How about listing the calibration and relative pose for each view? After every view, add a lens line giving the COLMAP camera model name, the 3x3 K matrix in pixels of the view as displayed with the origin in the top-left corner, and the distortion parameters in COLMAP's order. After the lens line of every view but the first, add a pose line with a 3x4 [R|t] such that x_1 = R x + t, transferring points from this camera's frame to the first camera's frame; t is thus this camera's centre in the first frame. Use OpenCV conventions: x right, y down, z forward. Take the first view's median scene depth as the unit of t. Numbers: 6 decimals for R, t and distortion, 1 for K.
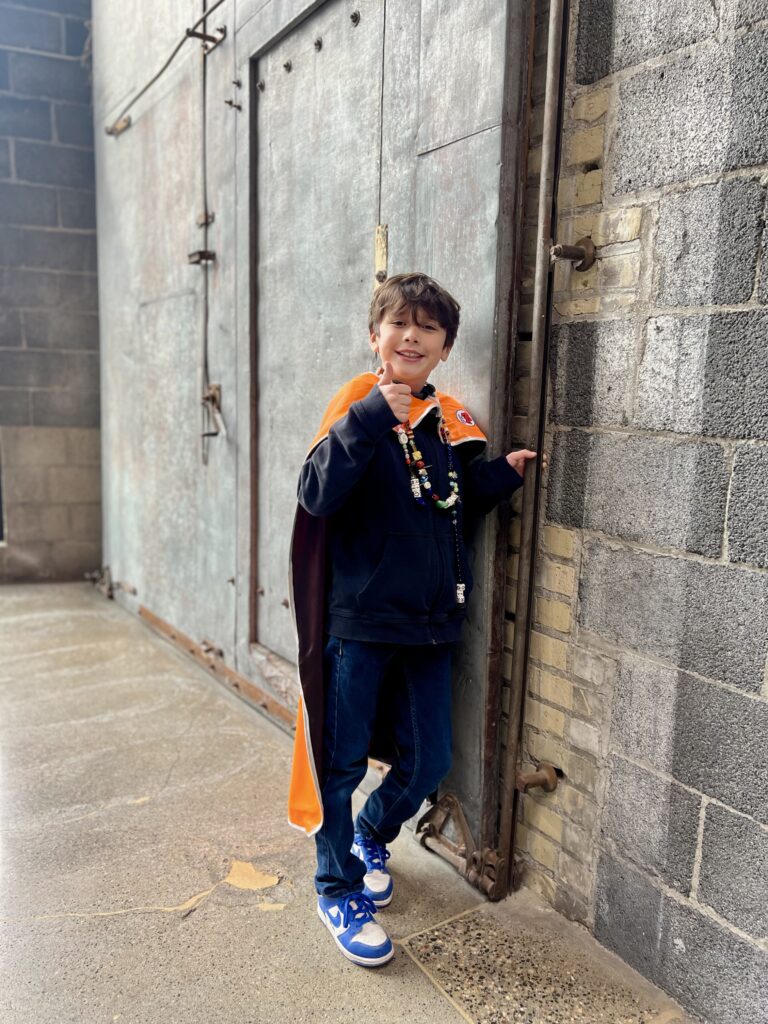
lens RADIAL K [[738.2, 0, 384.0], [0, 738.2, 512.0], [0, 0, 1]] dist [0.028887, -0.037698]
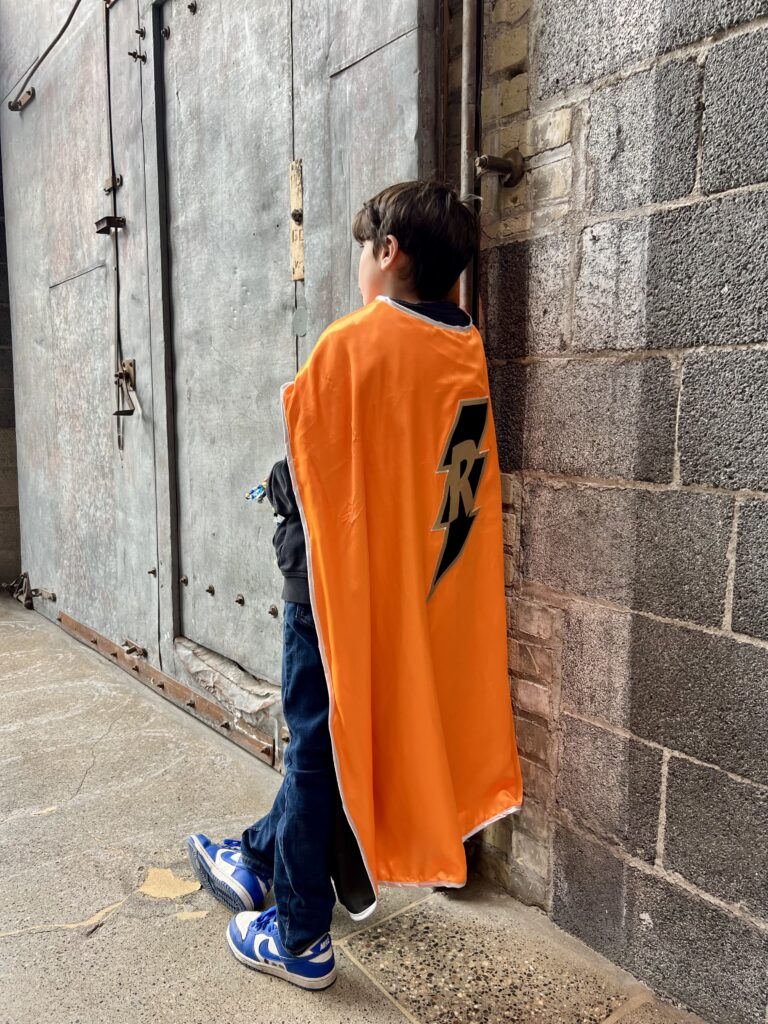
lens RADIAL K [[738.2, 0, 384.0], [0, 738.2, 512.0], [0, 0, 1]] dist [0.028887, -0.037698]
pose [[0.996799, -0.034076, 0.072324, 0.029562], [0.035787, 0.999107, -0.022484, 0.088322], [-0.071493, 0.025000, 0.997128, 0.101510]]
